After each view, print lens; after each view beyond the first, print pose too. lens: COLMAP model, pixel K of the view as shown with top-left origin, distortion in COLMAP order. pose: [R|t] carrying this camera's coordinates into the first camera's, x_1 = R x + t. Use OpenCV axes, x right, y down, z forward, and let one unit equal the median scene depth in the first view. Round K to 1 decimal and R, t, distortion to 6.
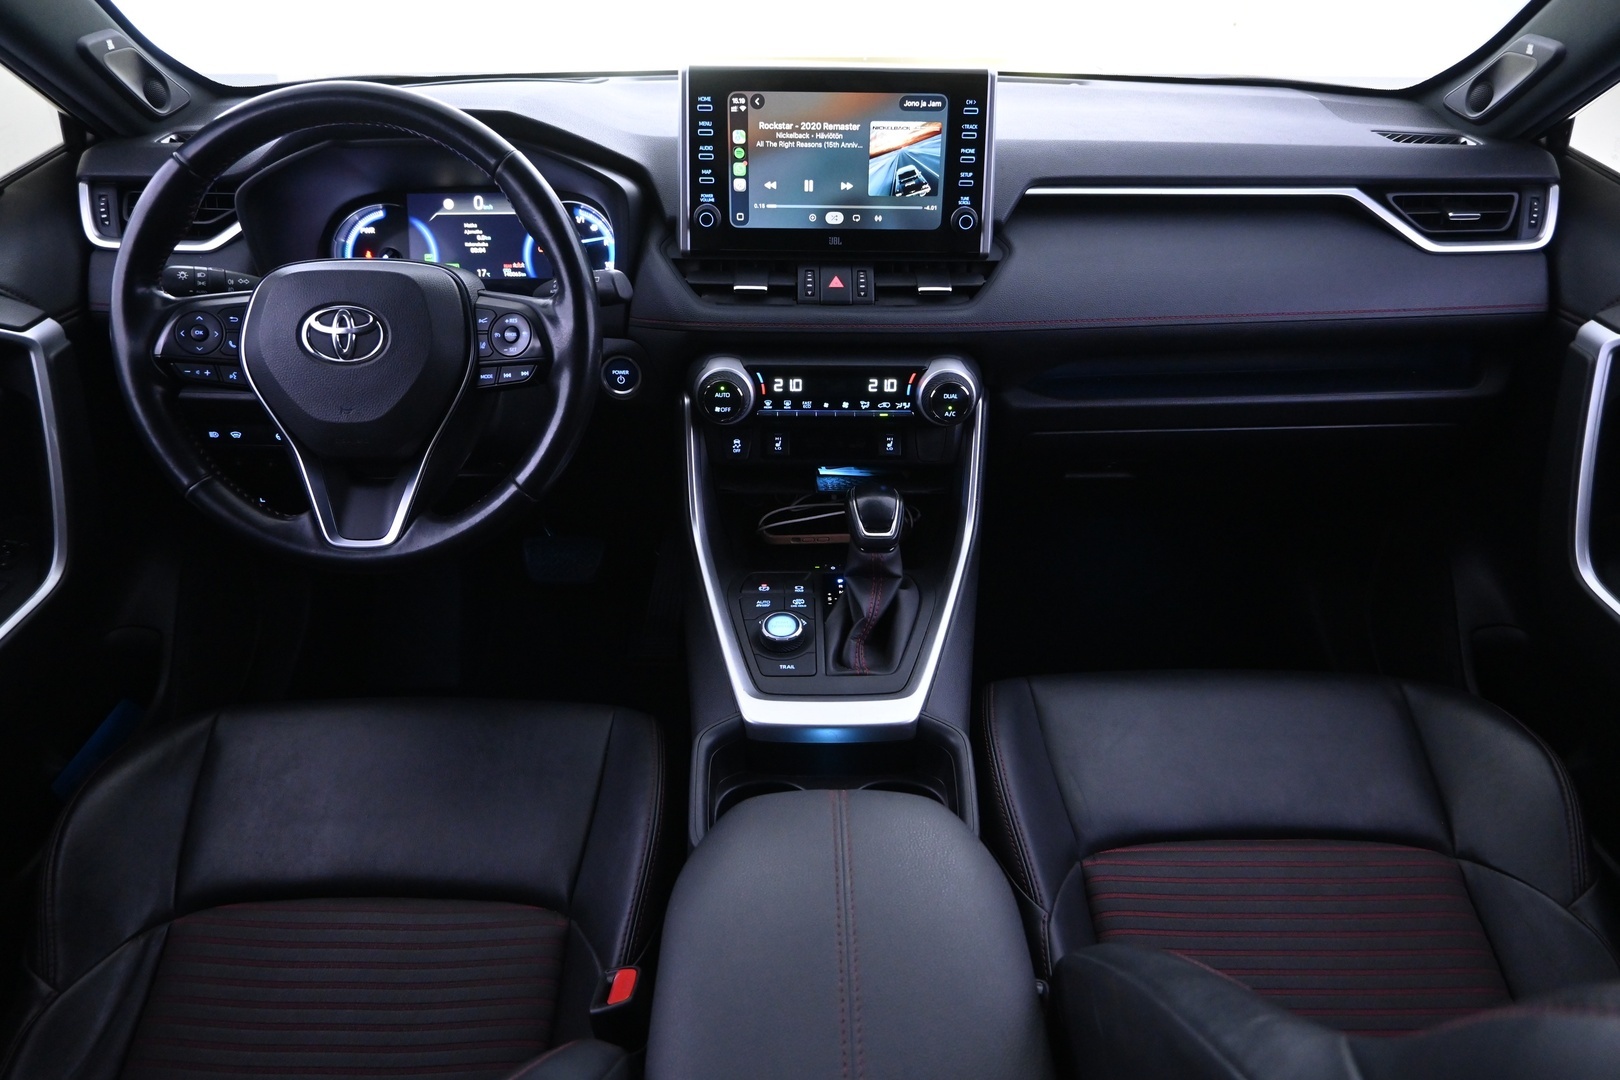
lens RADIAL K [[1084.3, 0, 807.9], [0, 1084.3, 536.8], [0, 0, 1]] dist [-0.006568, -0.003966]
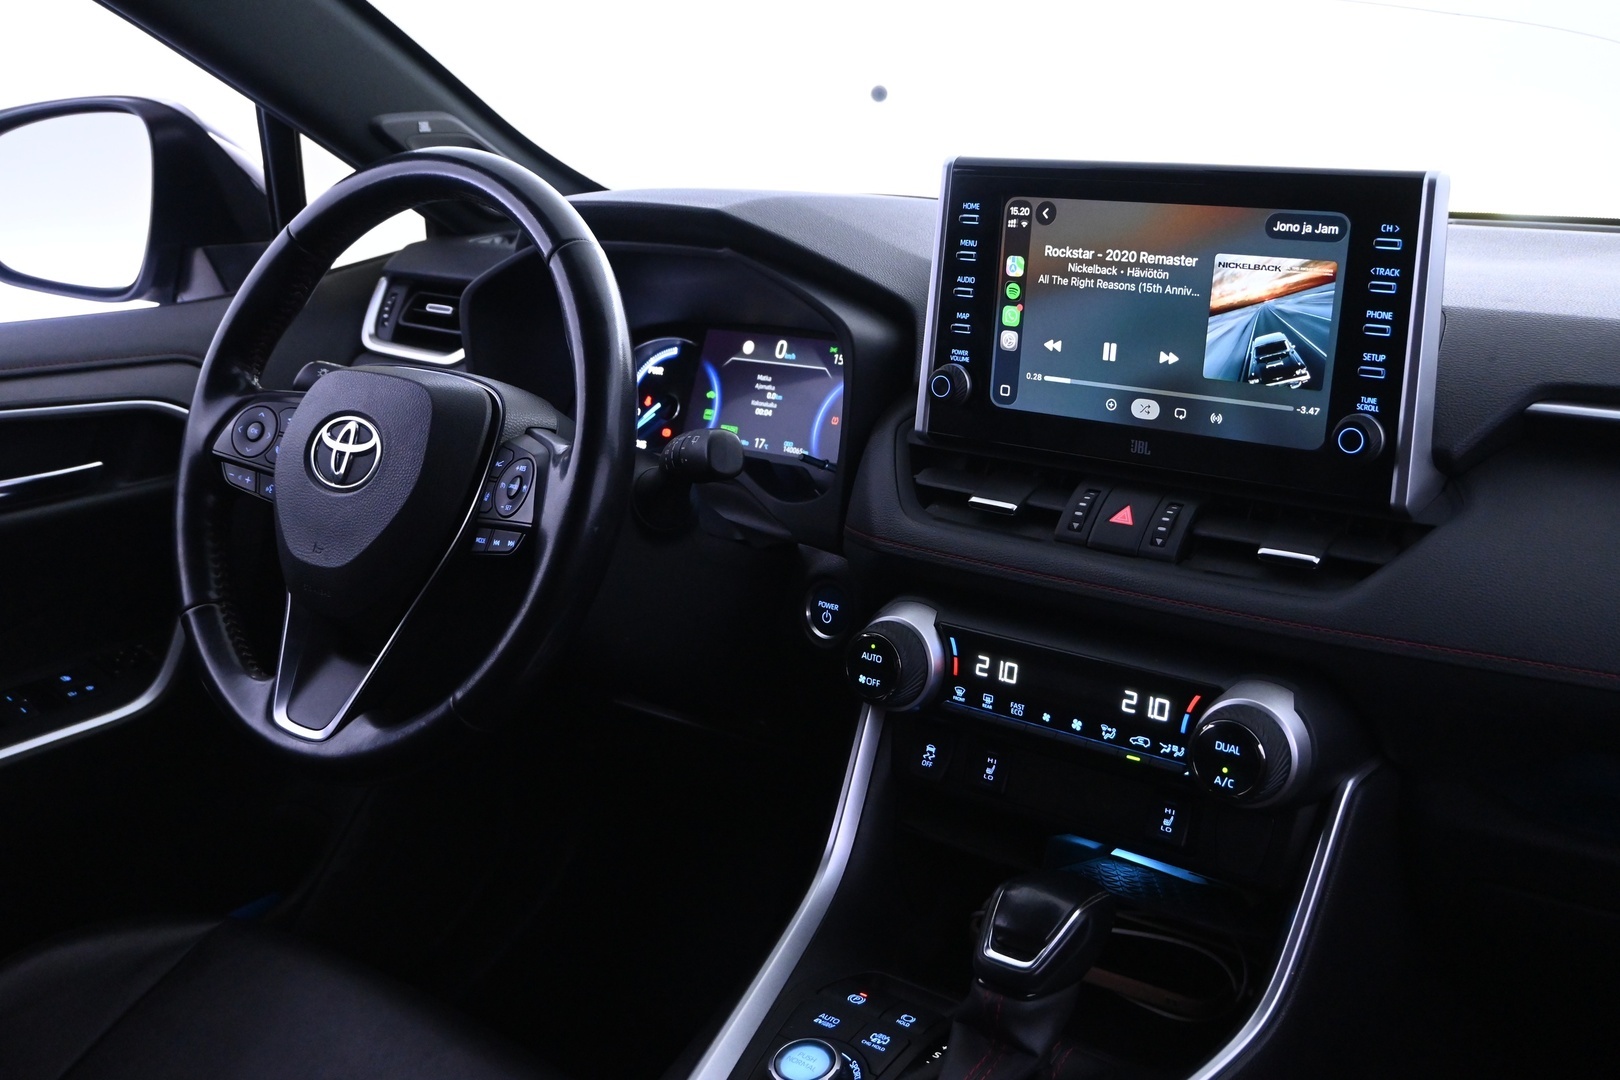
lens RADIAL K [[1618.3, 0, 808.5], [0, 1618.3, 542.4], [0, 0, 1]] dist [-0.016210, 0.000000]
pose [[0.780742, 0.157553, -0.604664, 0.416507], [-0.298410, 0.944221, -0.139277, -0.053243], [0.548993, 0.289177, 0.784209, 0.245150]]
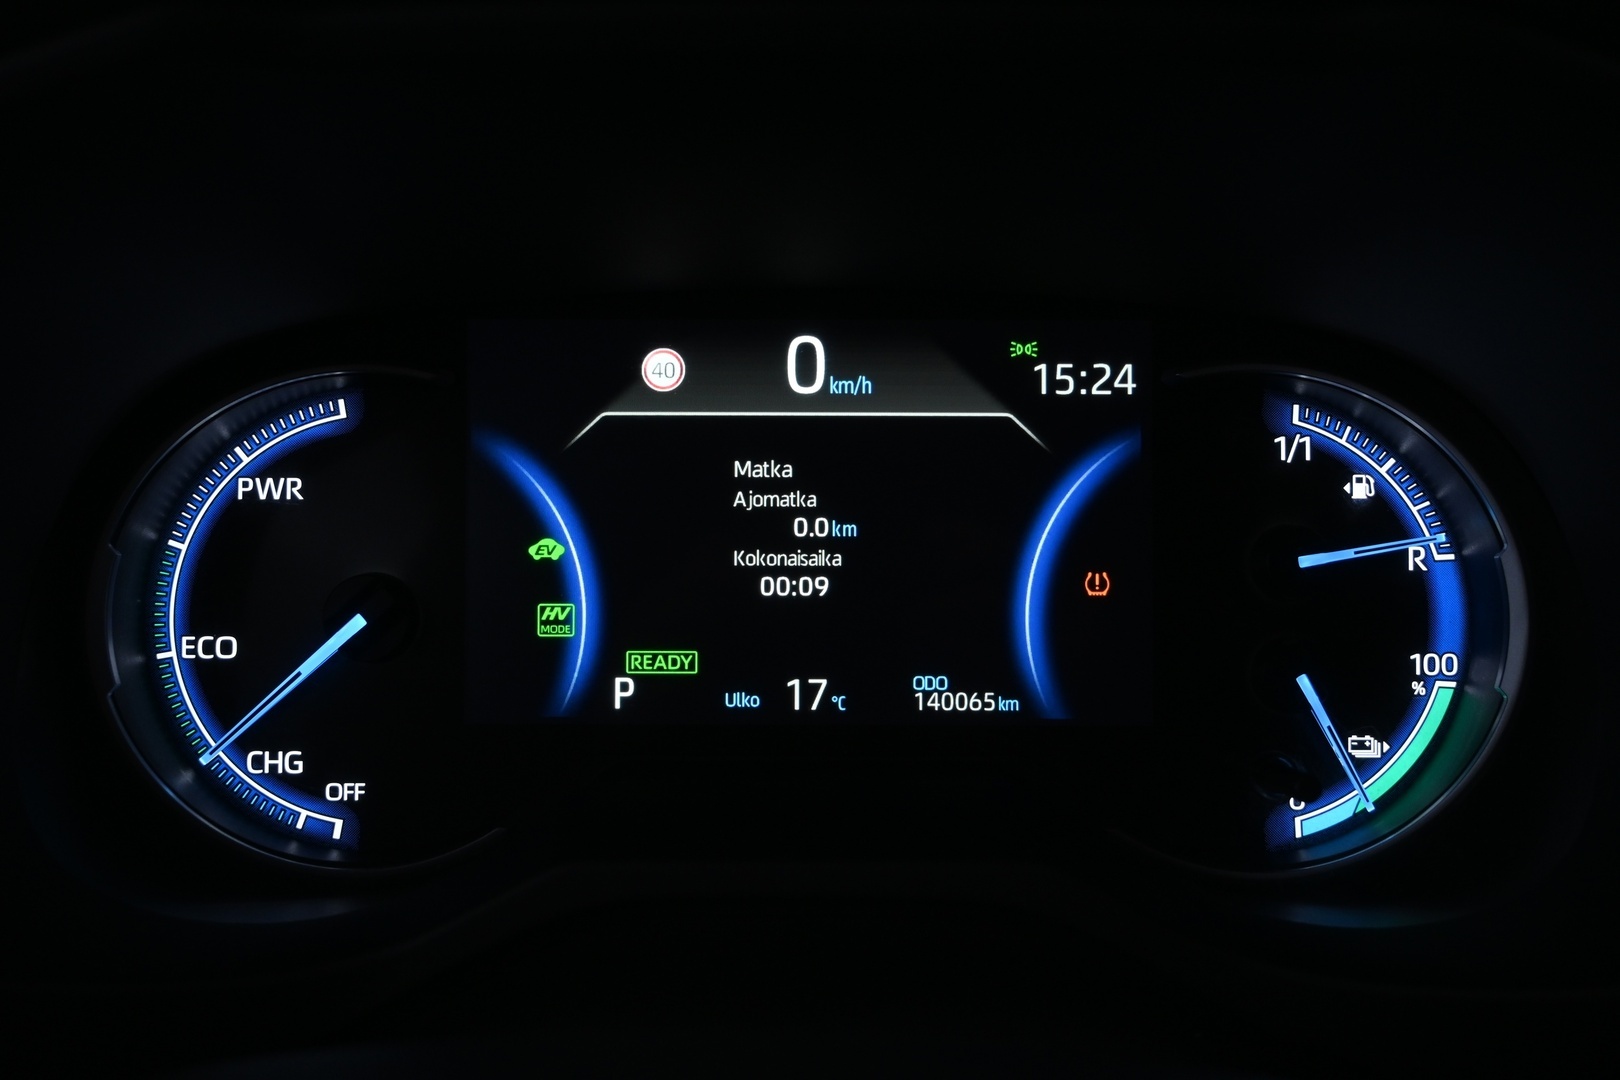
lens RADIAL K [[1868.5, 0, 808.0], [0, 1868.5, 541.3], [0, 0, 1]] dist [-0.083754, 0.000000]
pose [[0.999934, 0.009364, 0.006687, -0.345218], [-0.008471, 0.992376, -0.122959, -0.259971], [-0.007787, 0.122894, 0.992389, 0.730420]]
